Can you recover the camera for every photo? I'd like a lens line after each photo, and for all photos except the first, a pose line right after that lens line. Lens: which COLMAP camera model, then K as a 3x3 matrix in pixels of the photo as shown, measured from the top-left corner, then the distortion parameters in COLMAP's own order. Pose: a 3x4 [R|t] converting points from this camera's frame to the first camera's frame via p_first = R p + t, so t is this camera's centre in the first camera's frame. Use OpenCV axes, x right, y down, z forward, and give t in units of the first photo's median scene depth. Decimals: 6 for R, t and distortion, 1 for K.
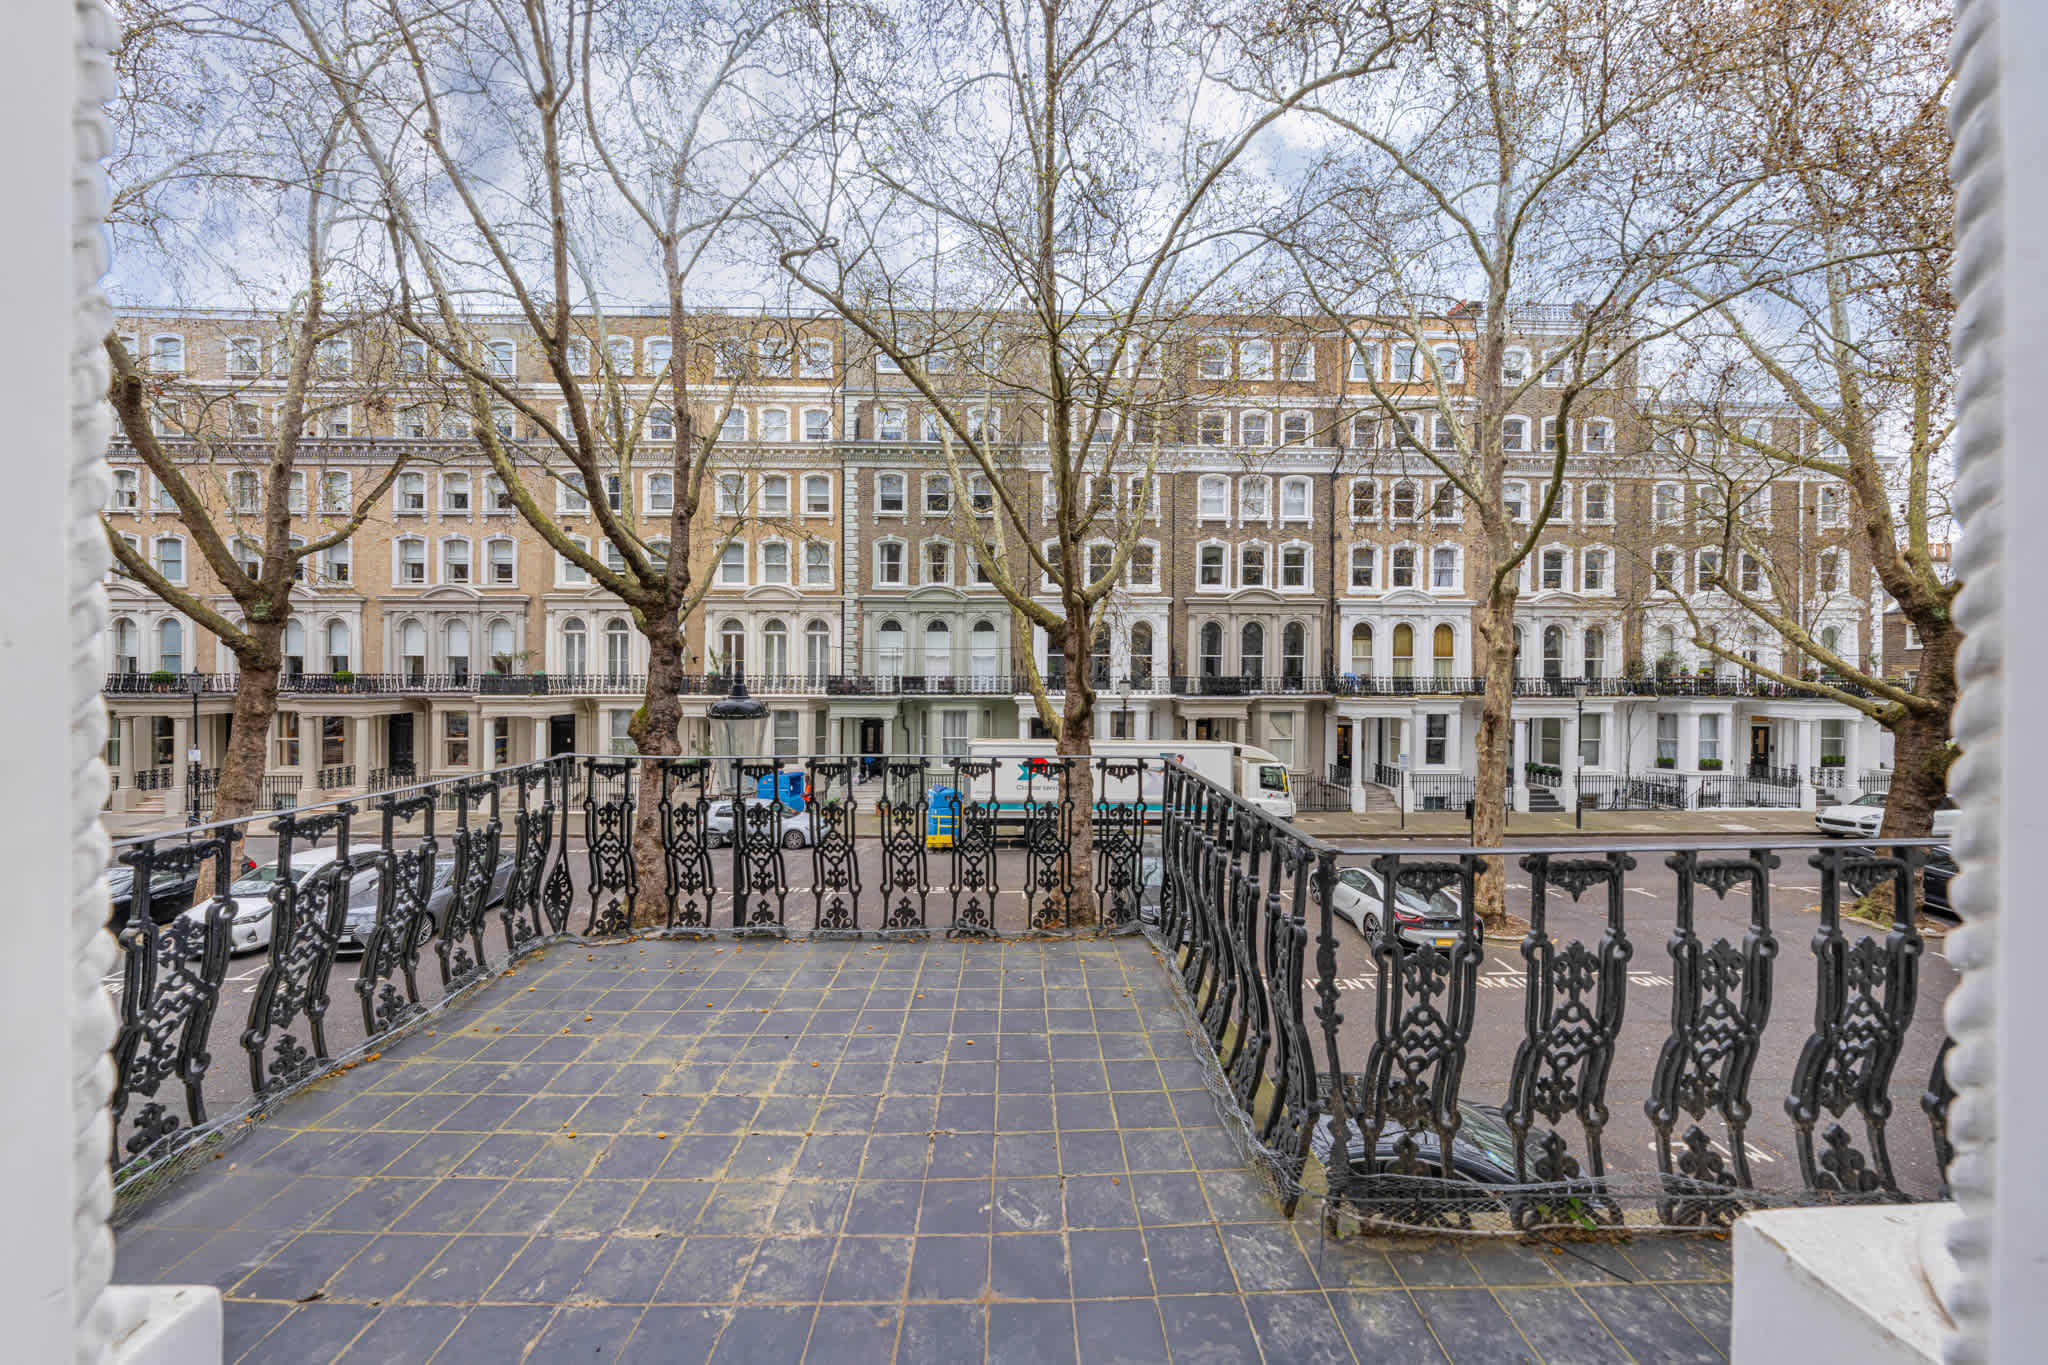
lens RADIAL K [[710.3, 0, 1014.4], [0, 710.3, 676.6], [0, 0, 1]] dist [-0.017051, 0.001667]
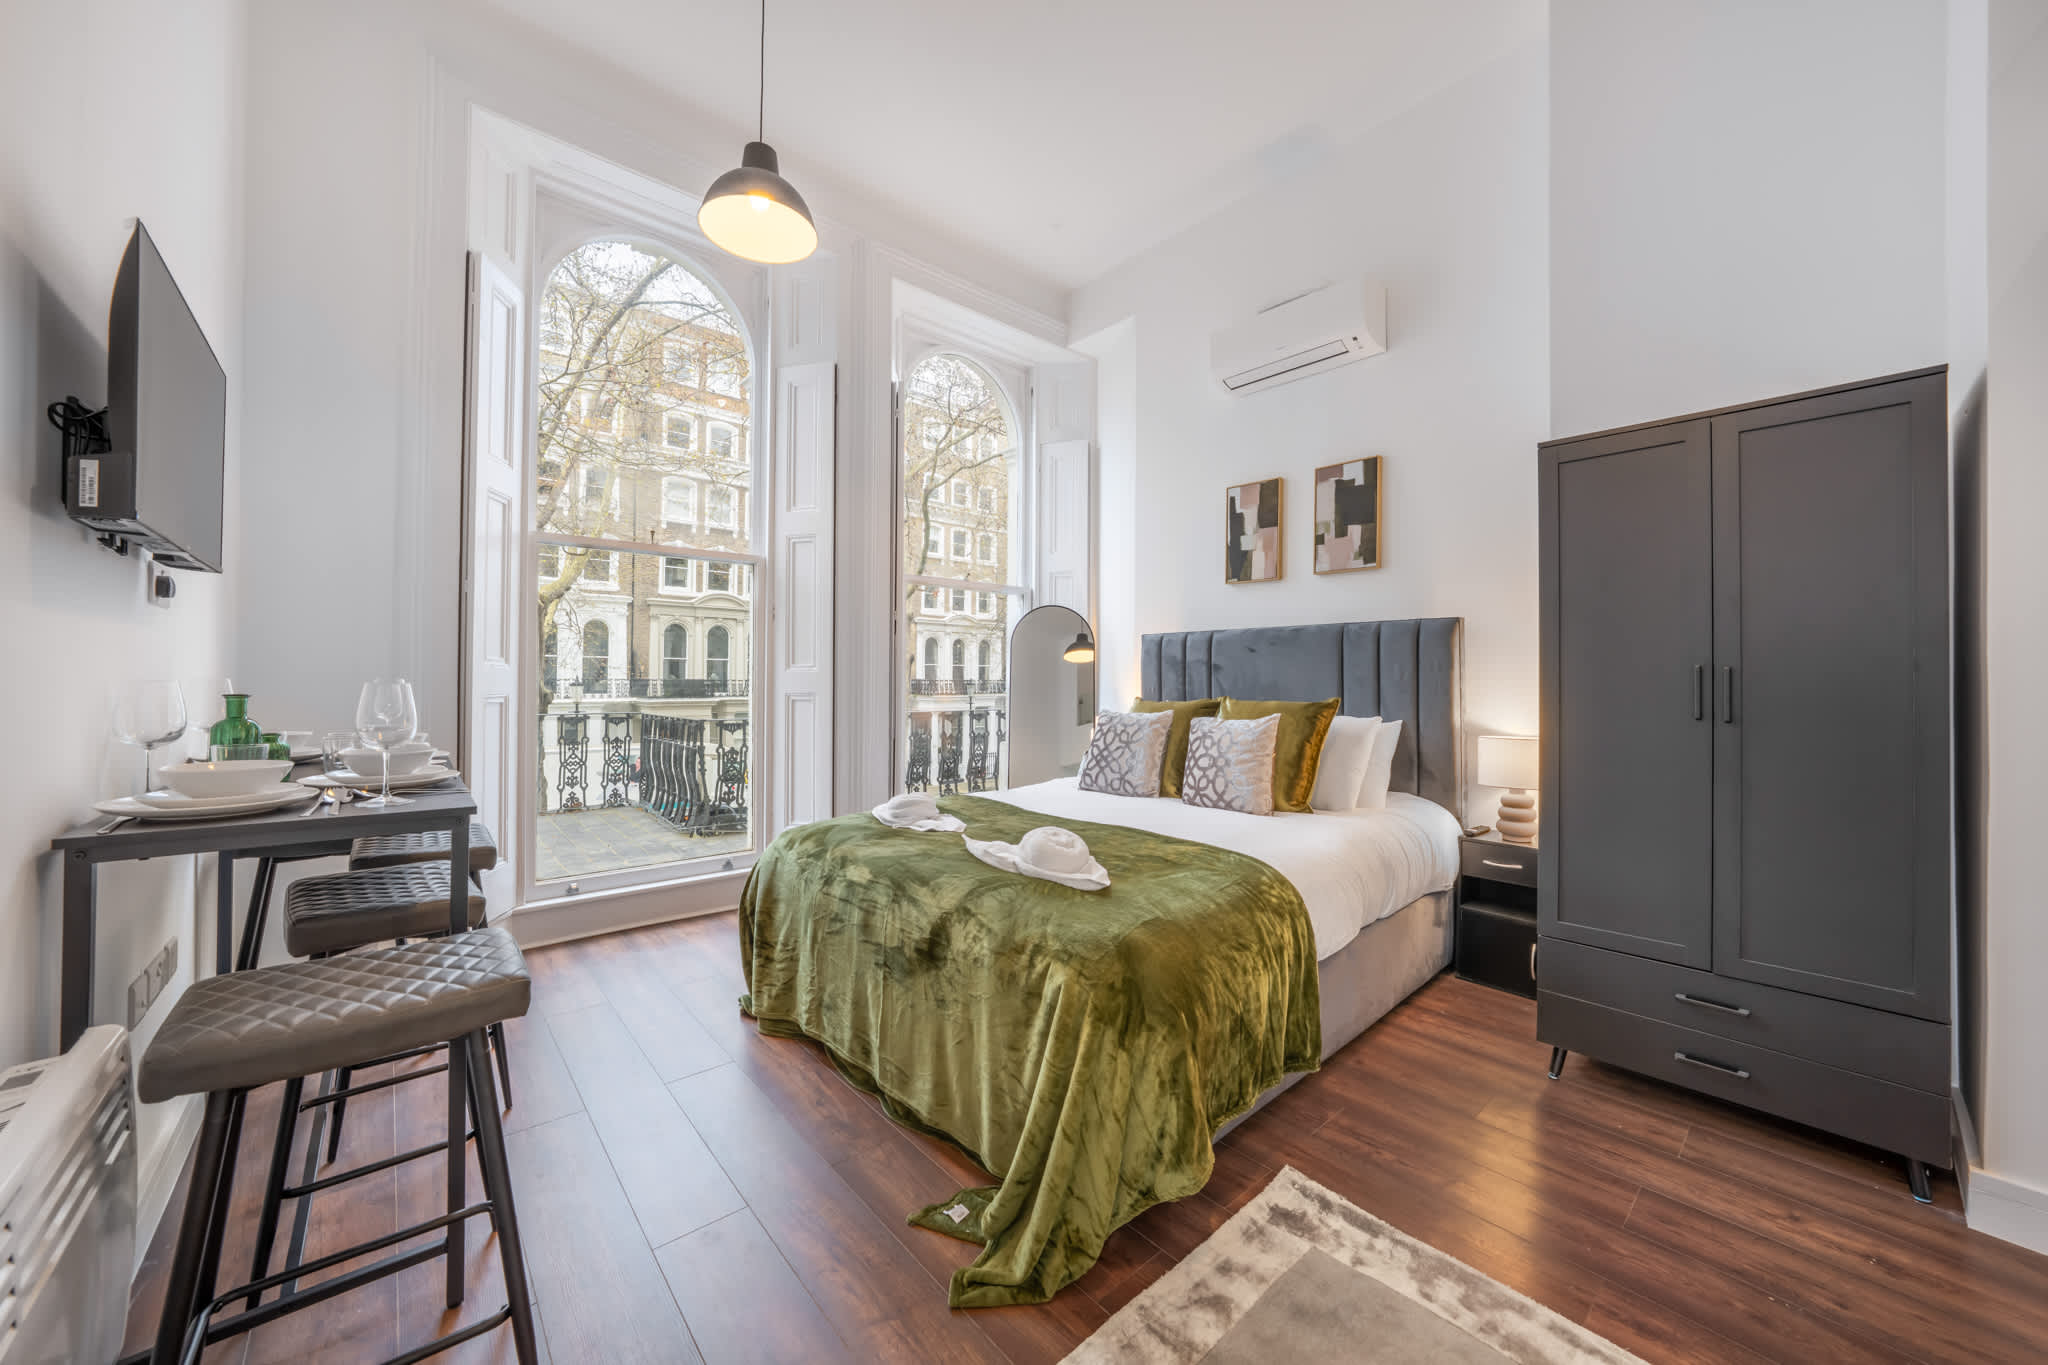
lens RADIAL K [[731.9, 0, 1031.7], [0, 731.9, 673.7], [0, 0, 1]] dist [-0.010637, 0.000449]
pose [[0.748762, 0.005036, 0.662819, -0.029590], [0.002317, 0.999945, -0.010216, 0.004620], [-0.662835, 0.009185, 0.748710, -0.108755]]
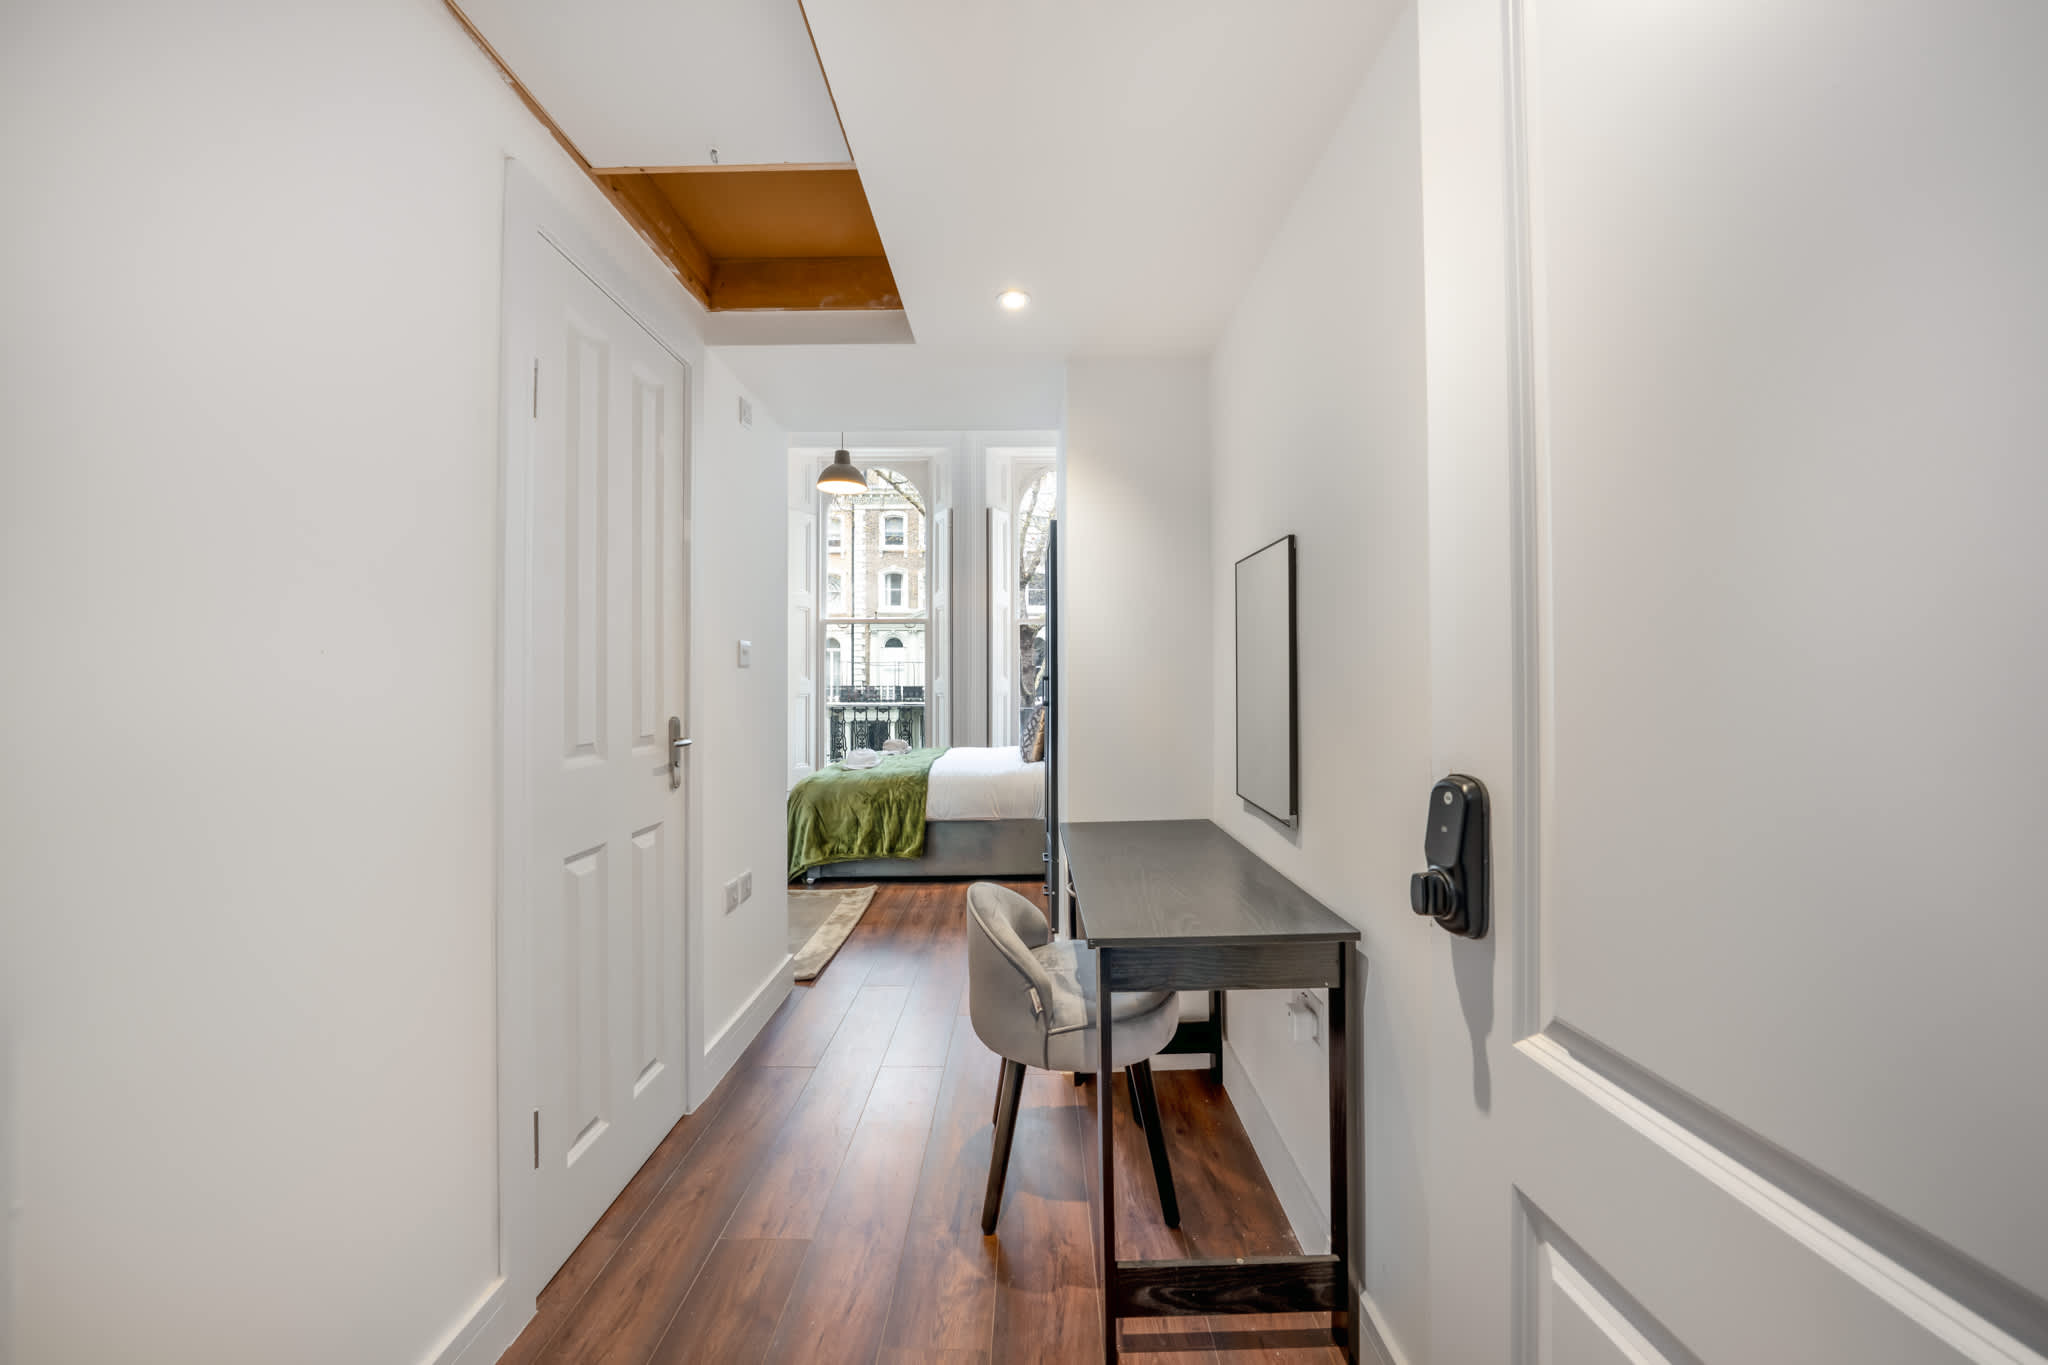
lens RADIAL K [[731.9, 0, 1024.7], [0, 731.9, 674.0], [0, 0, 1]] dist [-0.010637, 0.000449]
pose [[0.999976, -0.006644, -0.001700, 0.043980], [0.006608, 0.999770, -0.020415, 0.005349], [0.001835, 0.020404, 0.999790, -0.207652]]
